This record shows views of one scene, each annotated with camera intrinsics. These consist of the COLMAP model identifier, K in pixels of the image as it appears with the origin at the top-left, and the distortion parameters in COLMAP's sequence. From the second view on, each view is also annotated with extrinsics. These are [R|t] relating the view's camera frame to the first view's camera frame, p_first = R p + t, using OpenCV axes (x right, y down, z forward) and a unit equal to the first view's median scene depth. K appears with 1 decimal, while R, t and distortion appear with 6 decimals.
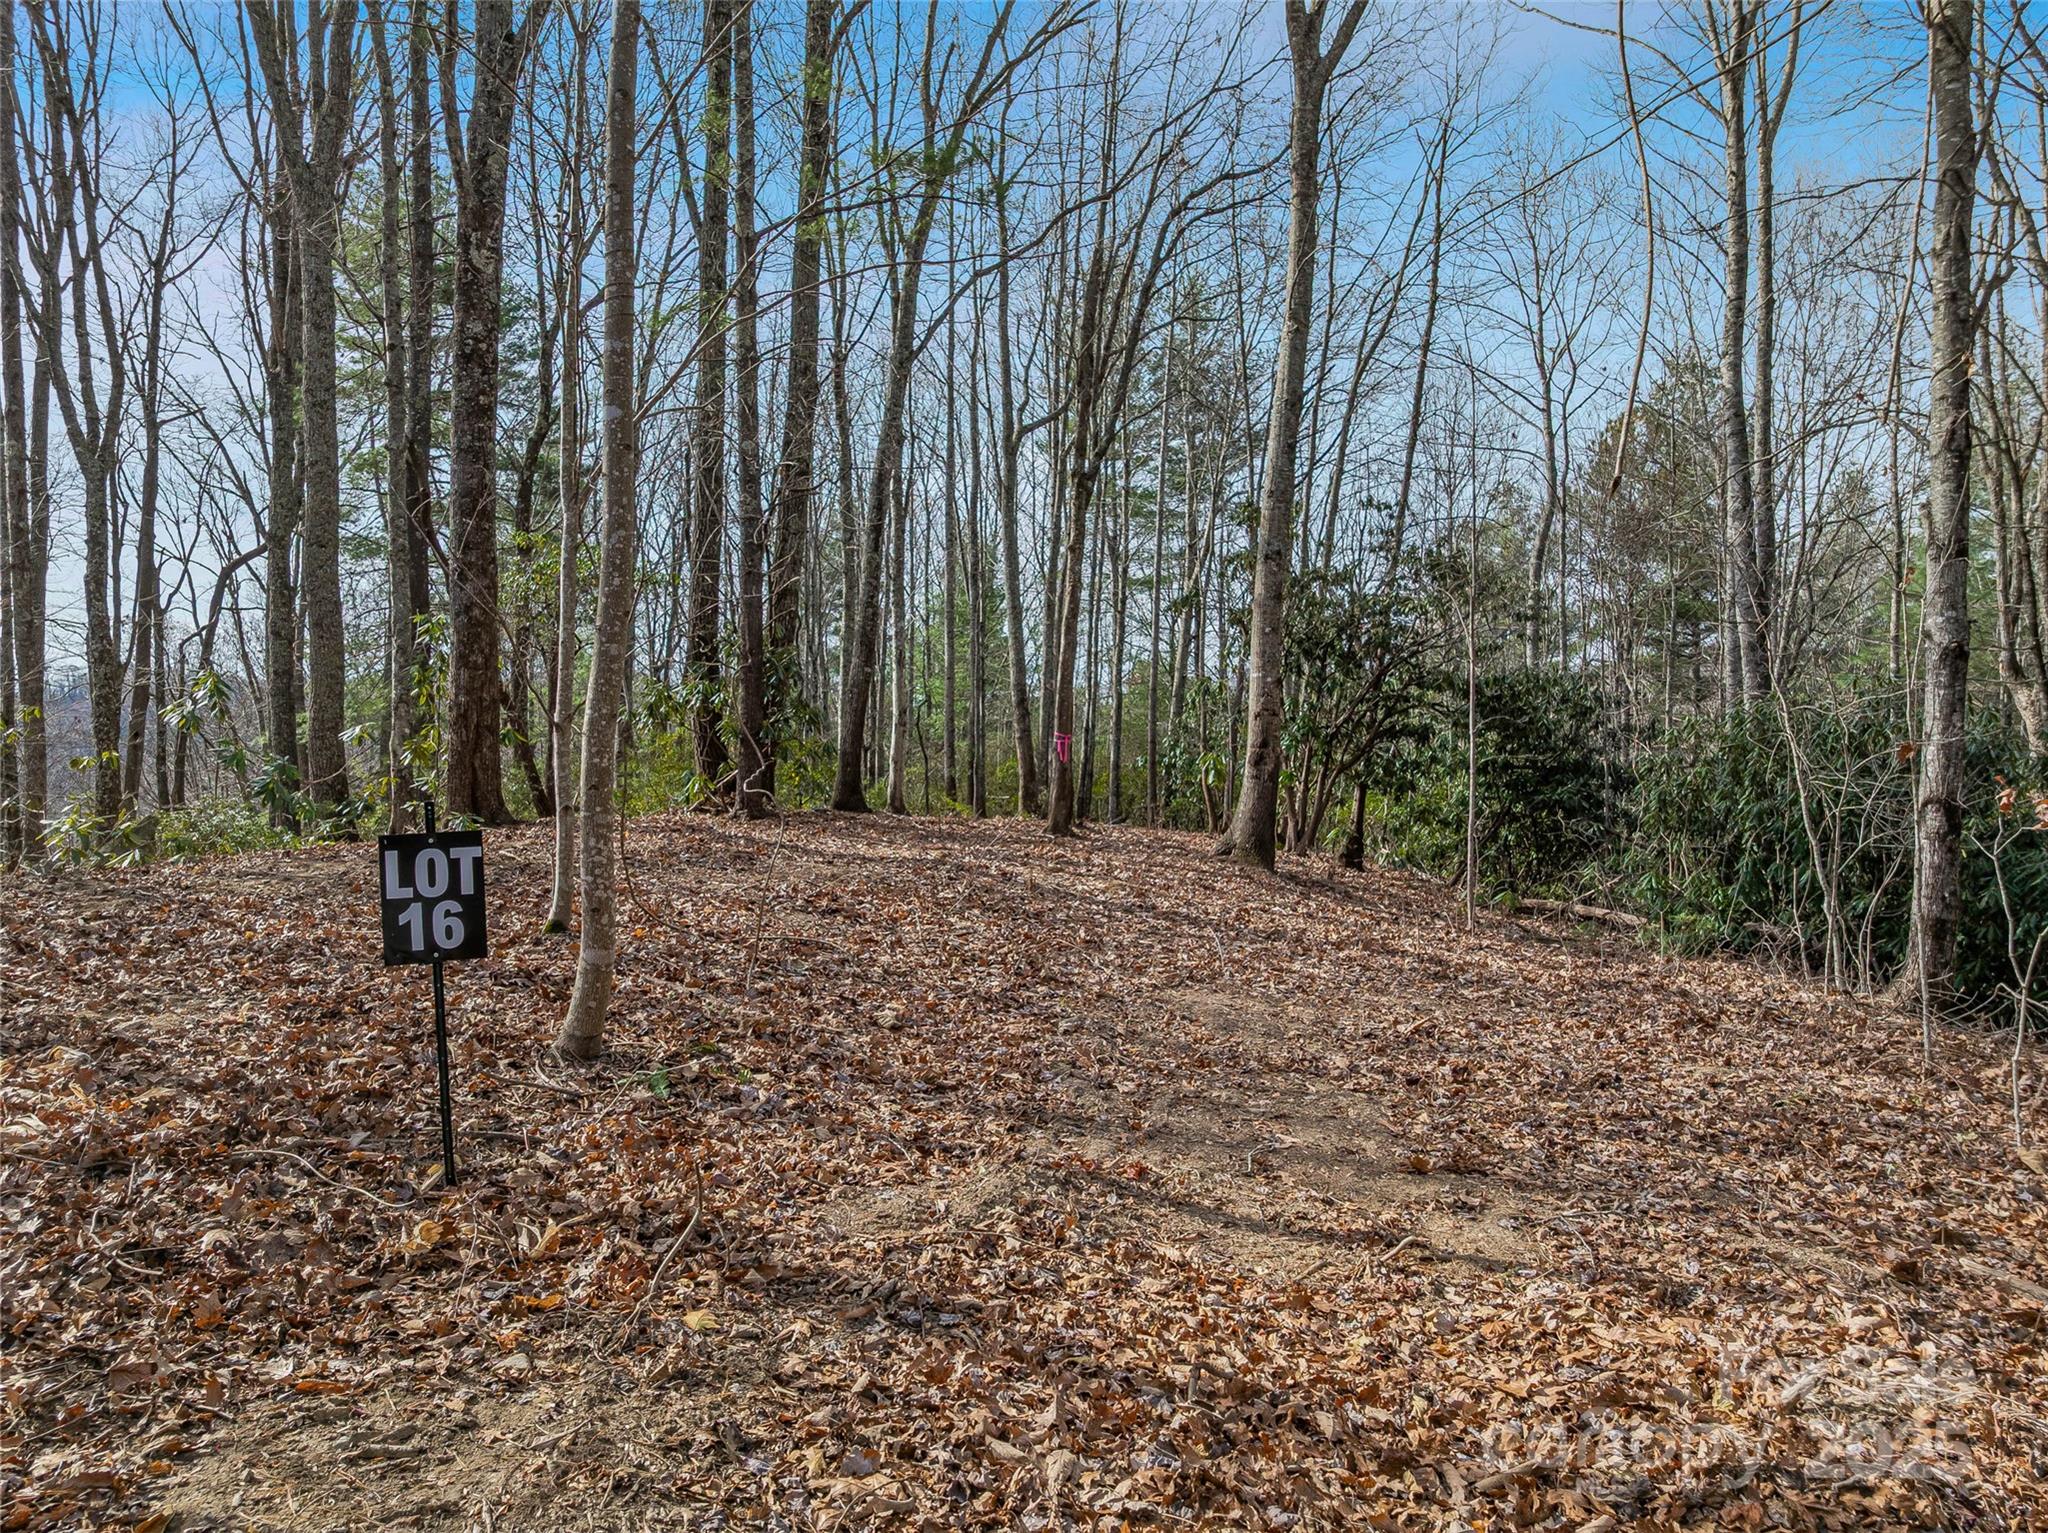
lens RADIAL K [[1436.3, 0, 1015.3], [0, 1436.3, 764.9], [0, 0, 1]] dist [-0.054102, 0.017139]
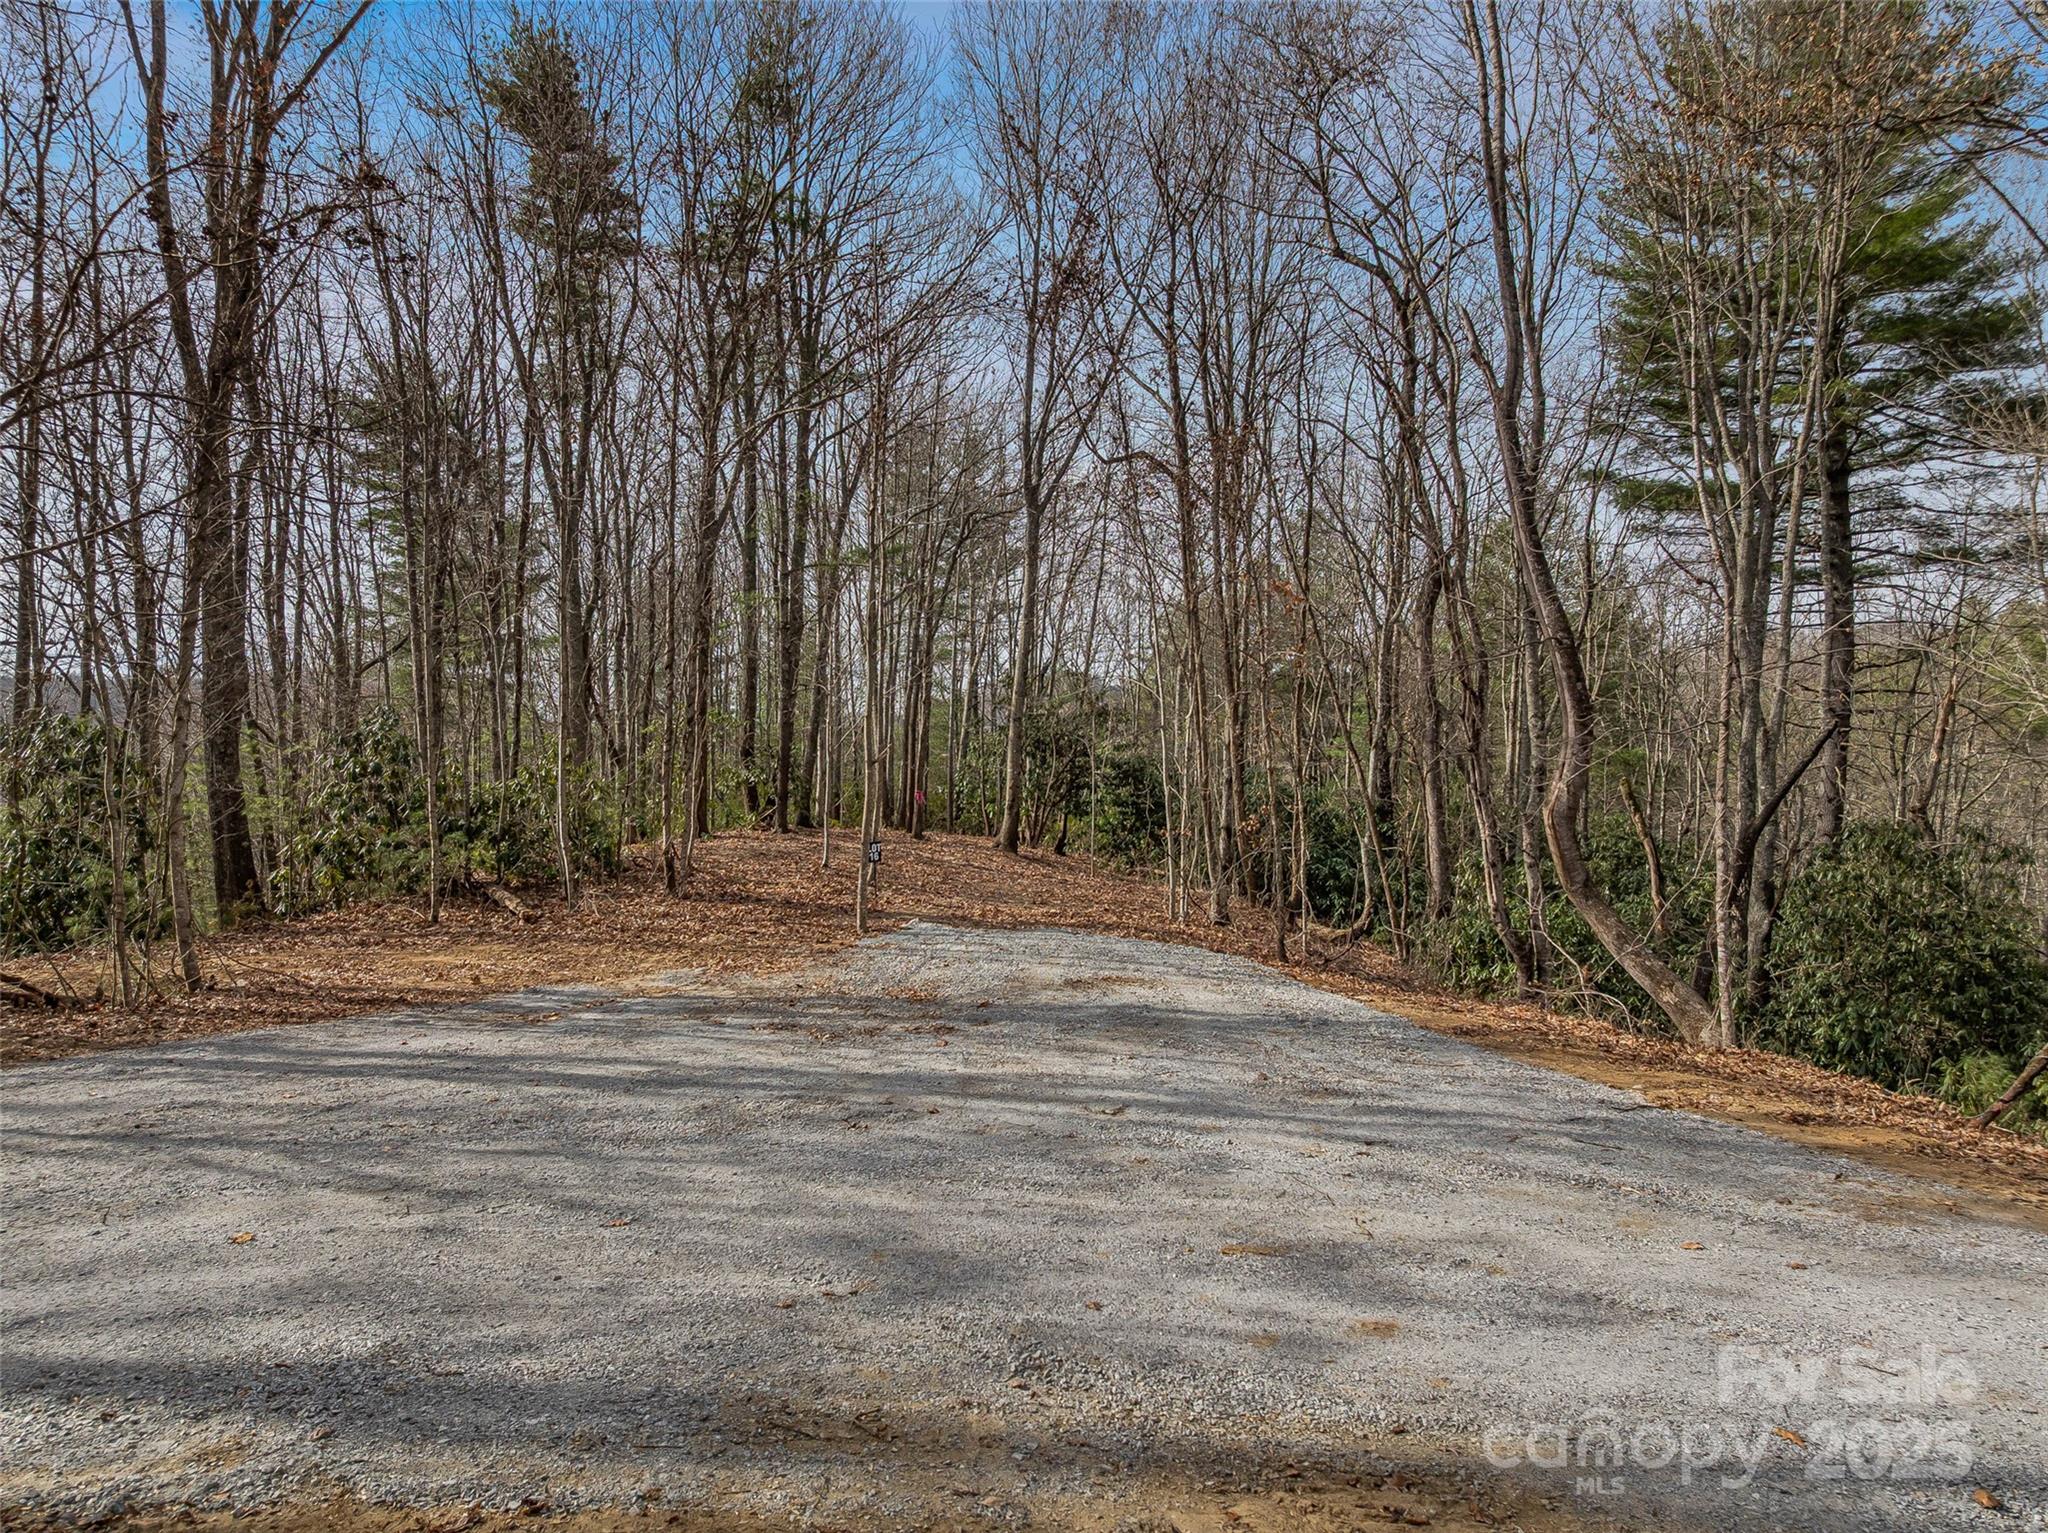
lens RADIAL K [[1436.3, 0, 1015.3], [0, 1436.3, 764.9], [0, 0, 1]] dist [-0.054102, 0.017139]
pose [[0.987166, 0.000152, 0.159696, -0.152909], [0.000243, 0.999997, -0.002453, -0.050798], [-0.159696, 0.002461, 0.987163, -1.016419]]
